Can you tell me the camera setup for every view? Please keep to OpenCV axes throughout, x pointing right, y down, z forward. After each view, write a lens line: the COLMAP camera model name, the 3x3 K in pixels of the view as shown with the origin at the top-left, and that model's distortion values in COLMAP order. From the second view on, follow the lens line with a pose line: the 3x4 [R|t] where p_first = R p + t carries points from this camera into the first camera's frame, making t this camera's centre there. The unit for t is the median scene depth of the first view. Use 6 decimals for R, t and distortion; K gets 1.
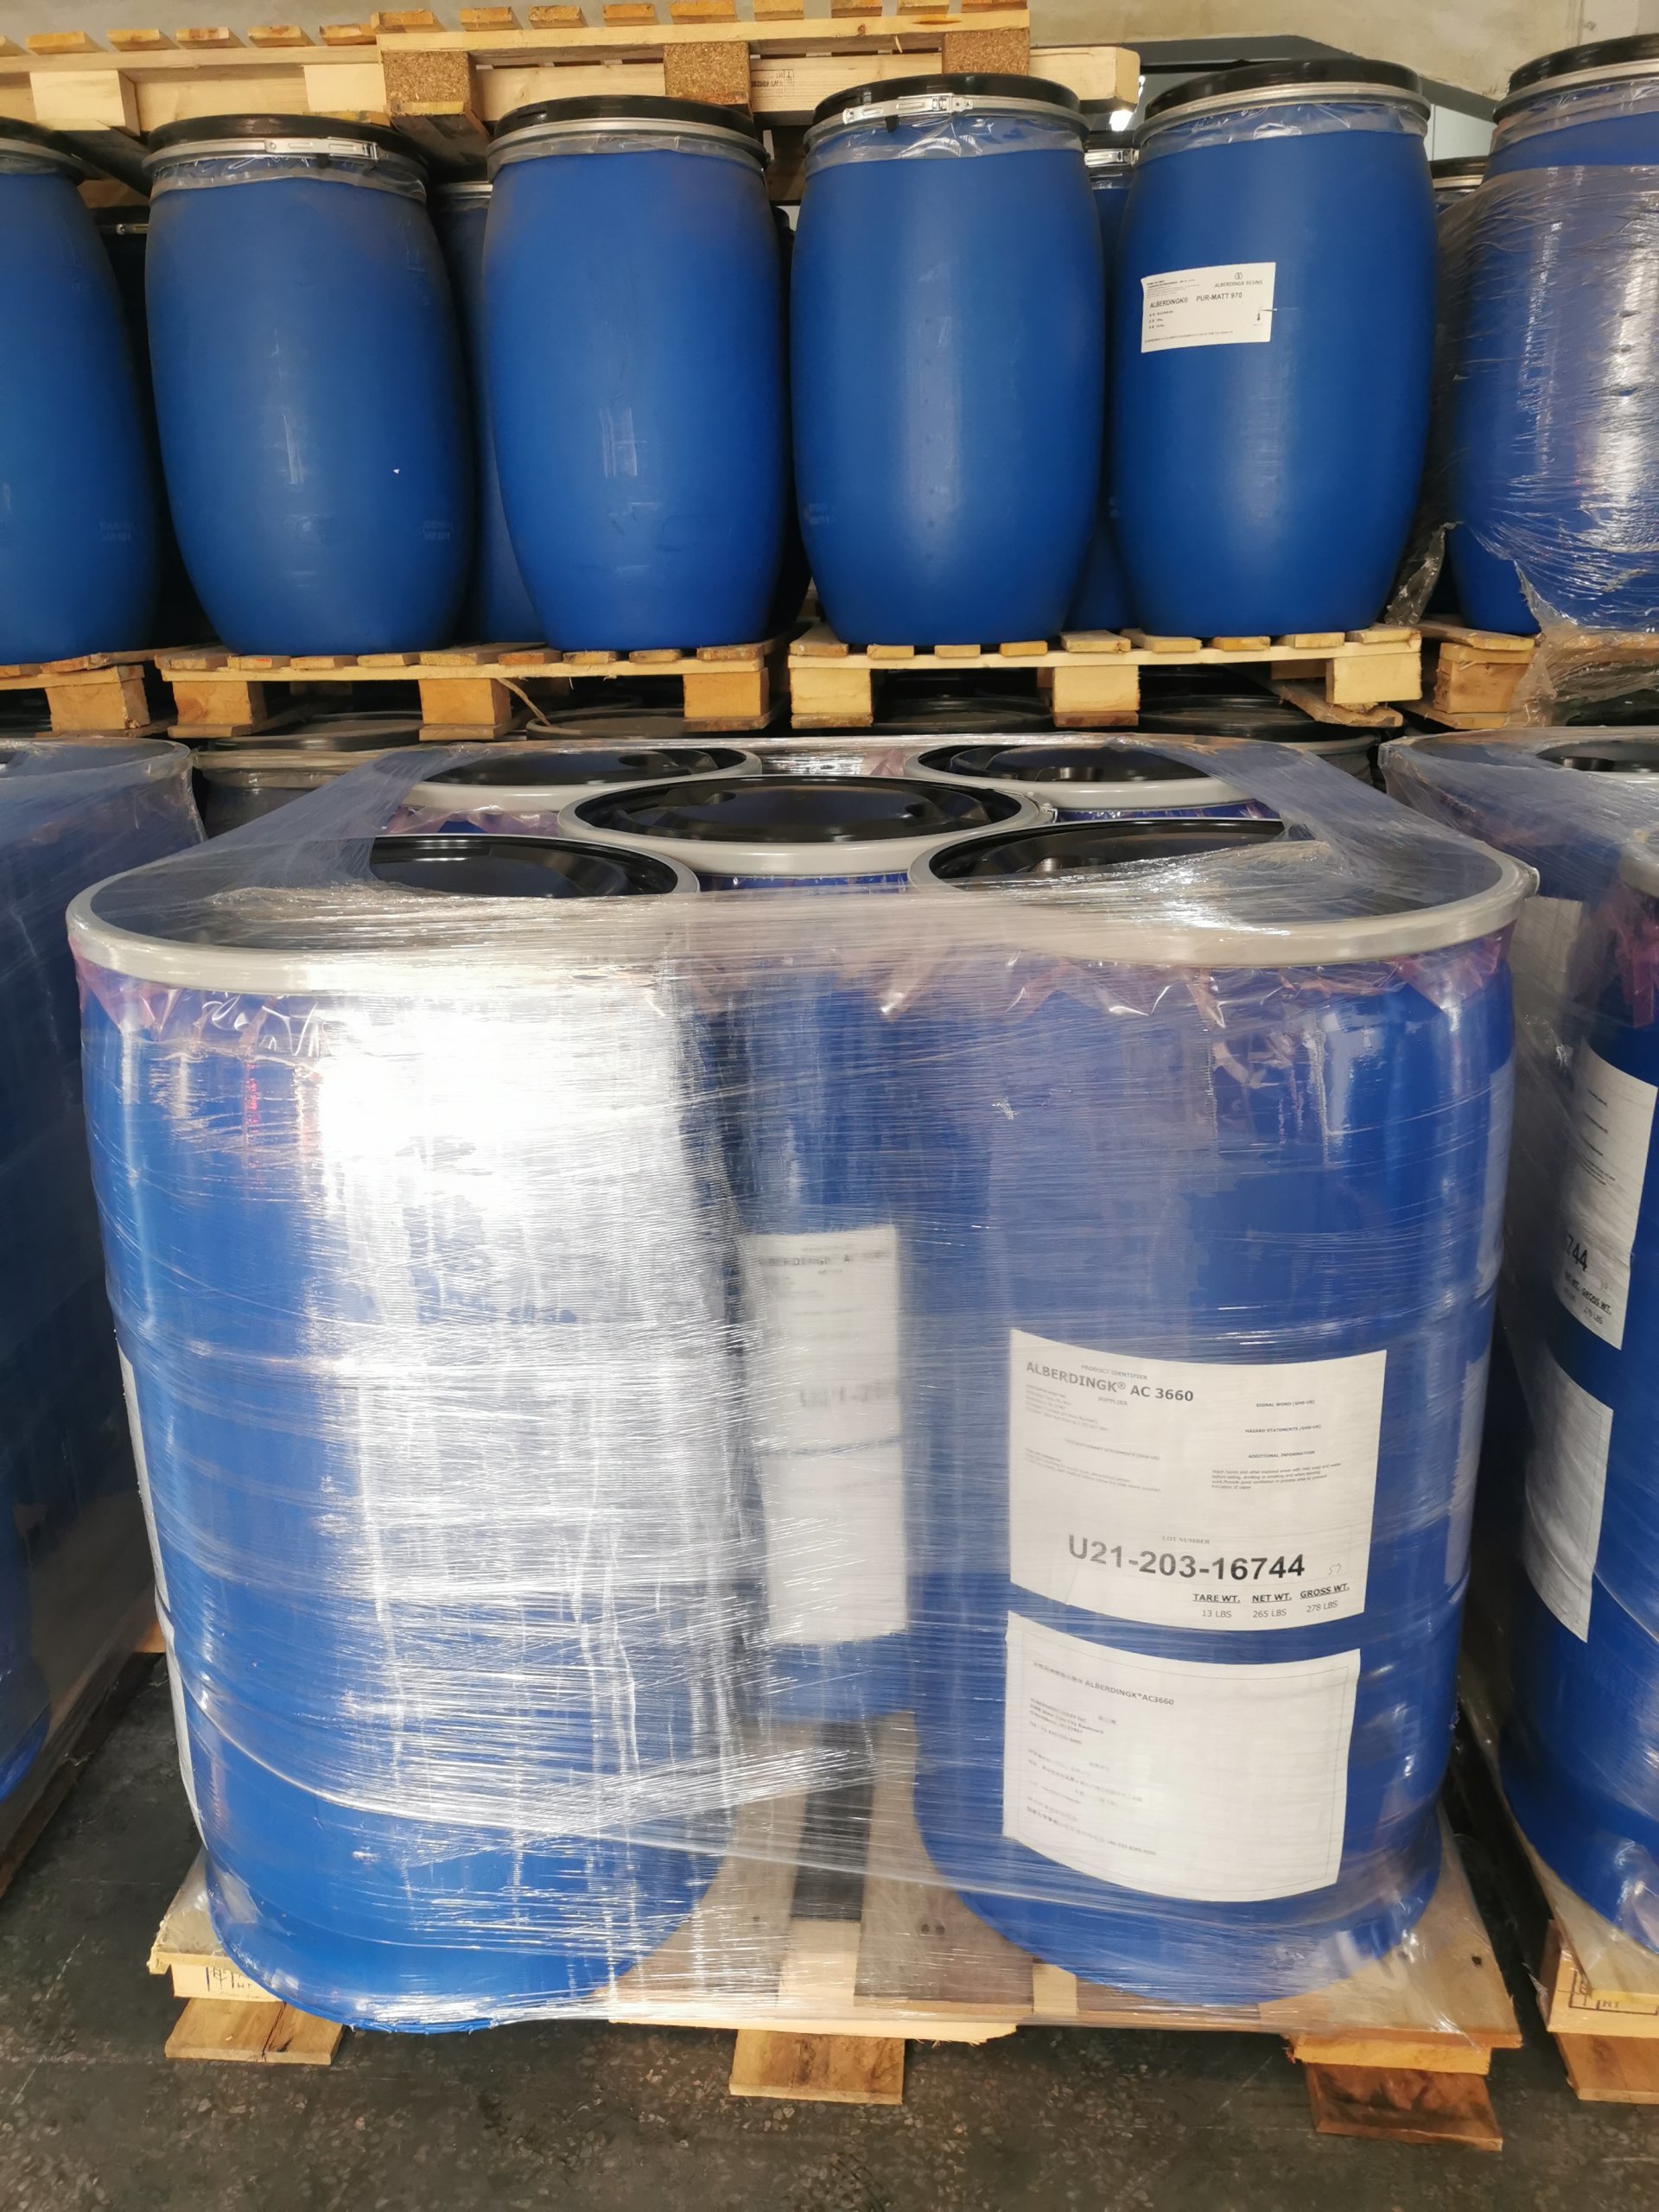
lens RADIAL K [[1836.3, 0, 831.3], [0, 1836.3, 1137.8], [0, 0, 1]] dist [0.061337, -0.046856]
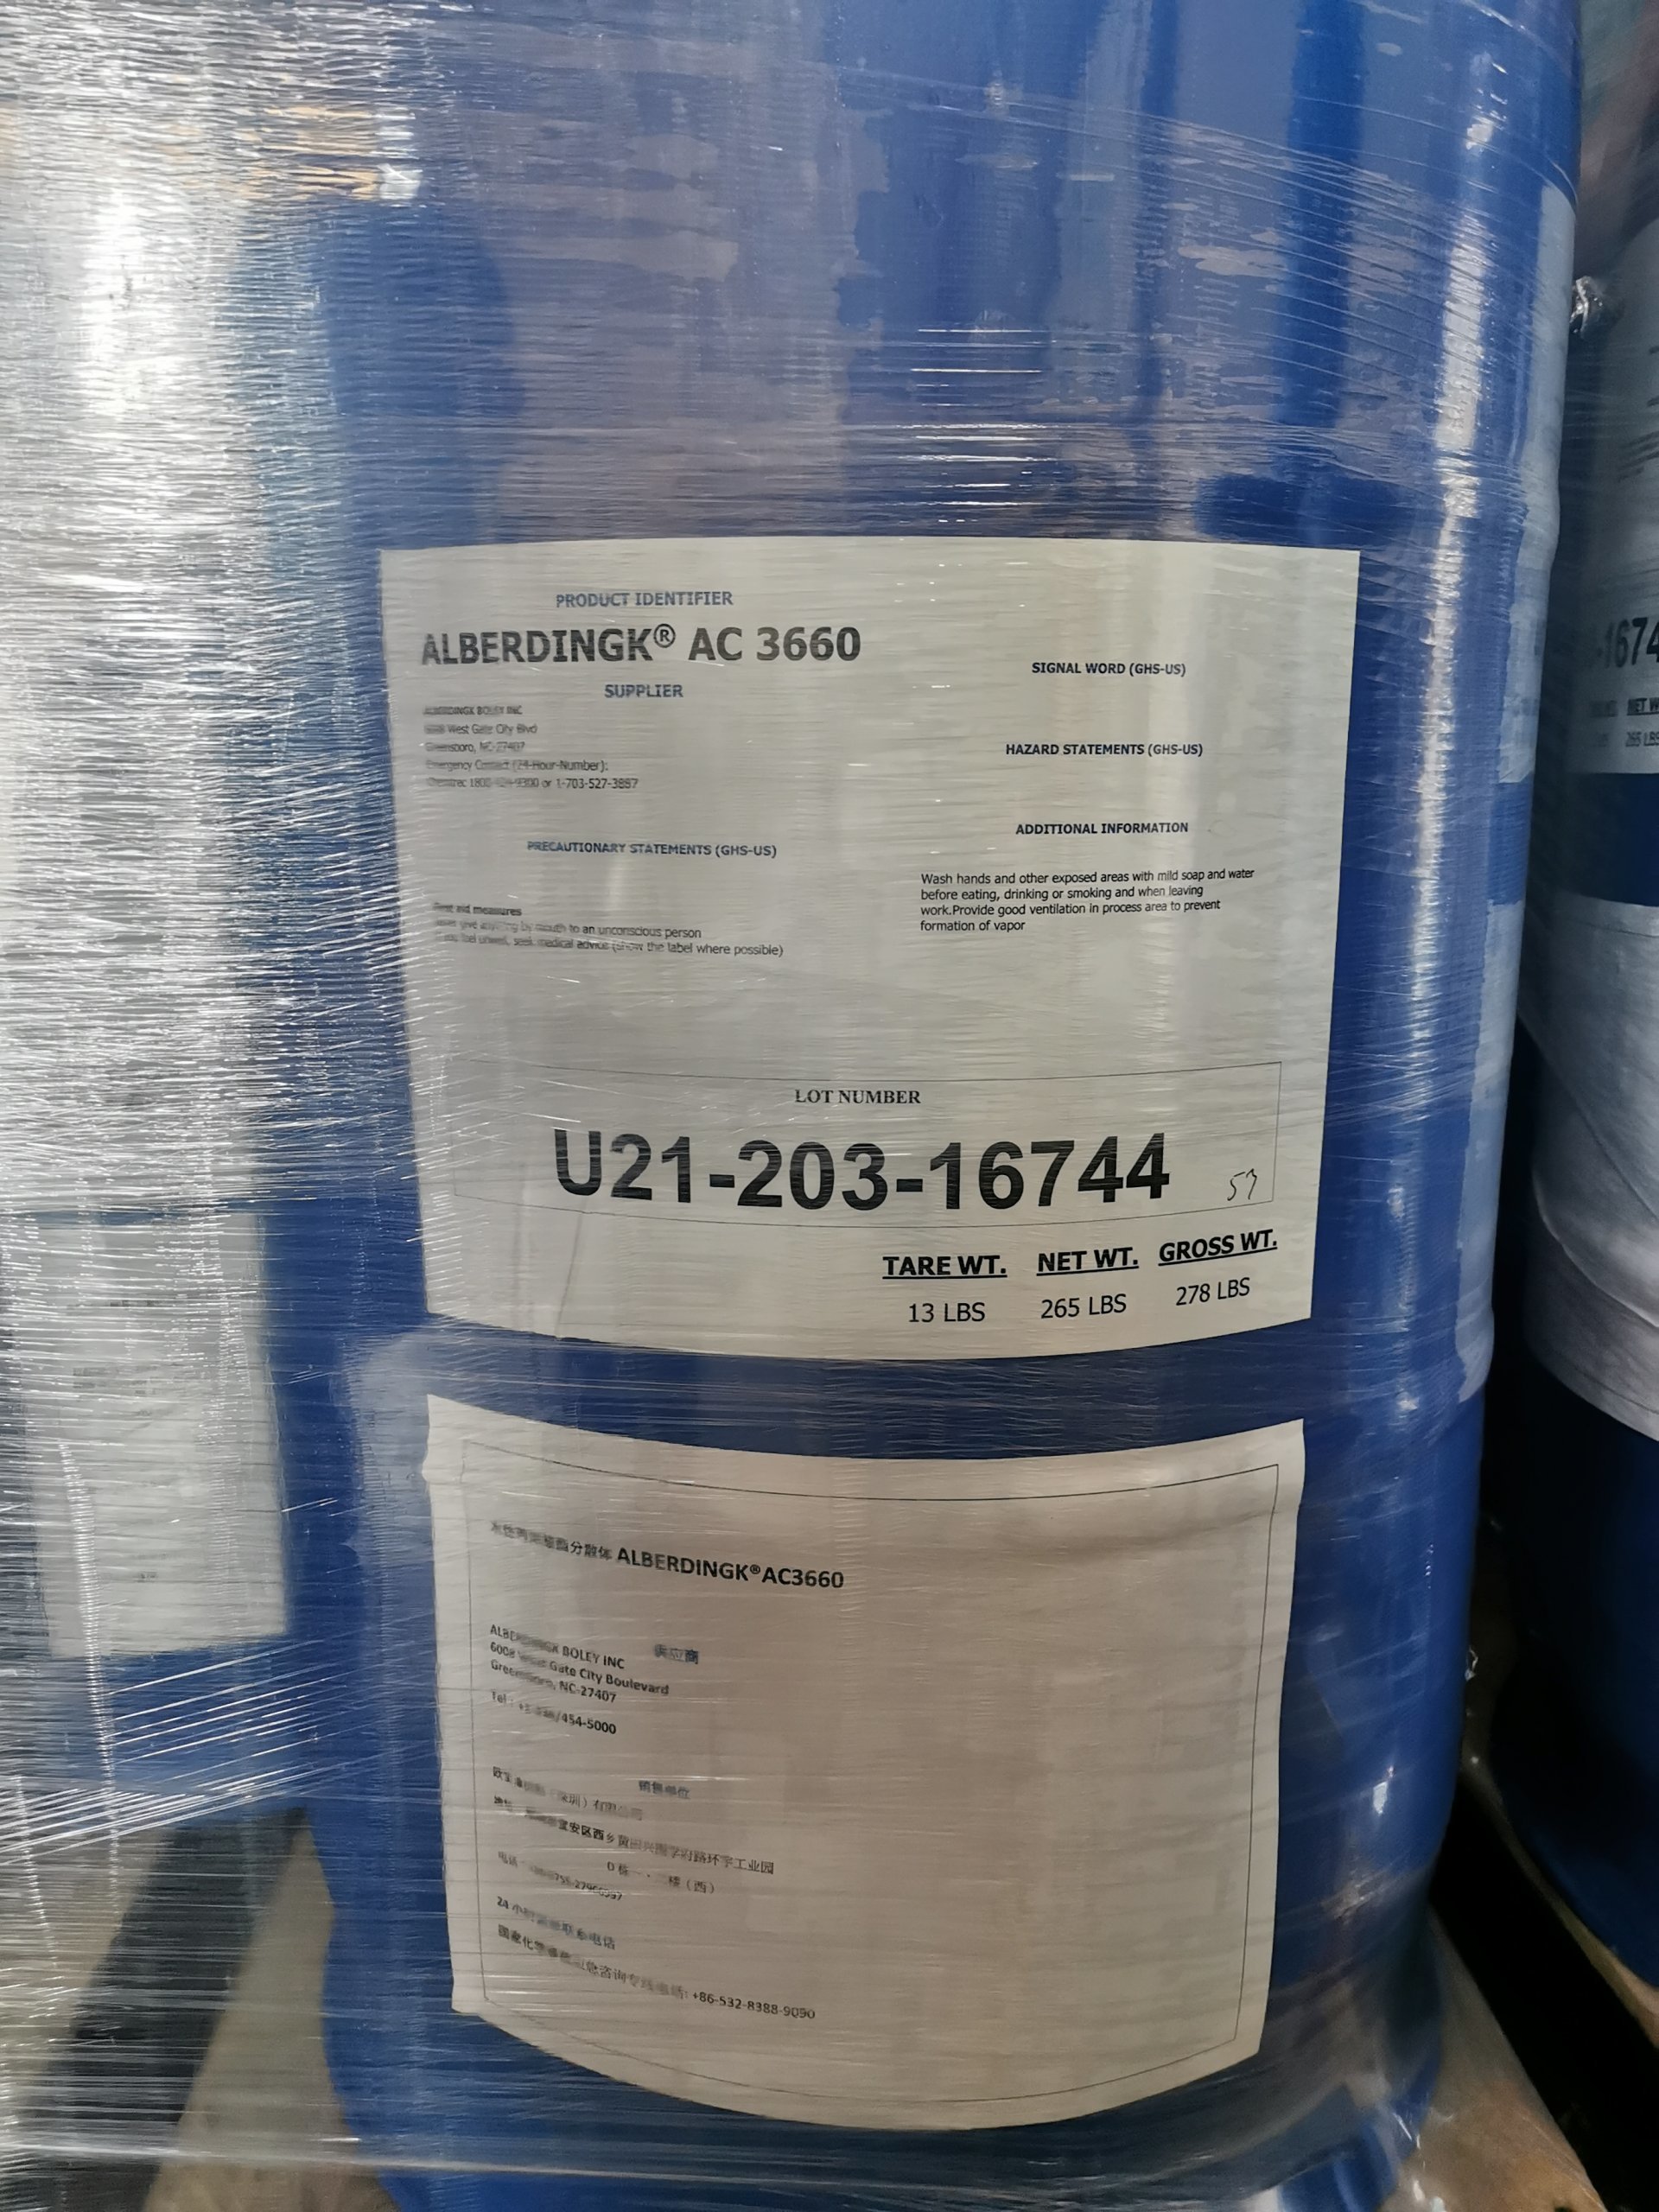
lens RADIAL K [[1836.3, 0, 831.3], [0, 1836.3, 1137.8], [0, 0, 1]] dist [0.061337, -0.046856]
pose [[0.989421, -0.012919, 0.144500, 0.132594], [0.029924, 0.992782, -0.116136, 0.265577], [-0.141956, 0.119231, 0.982666, 0.635293]]
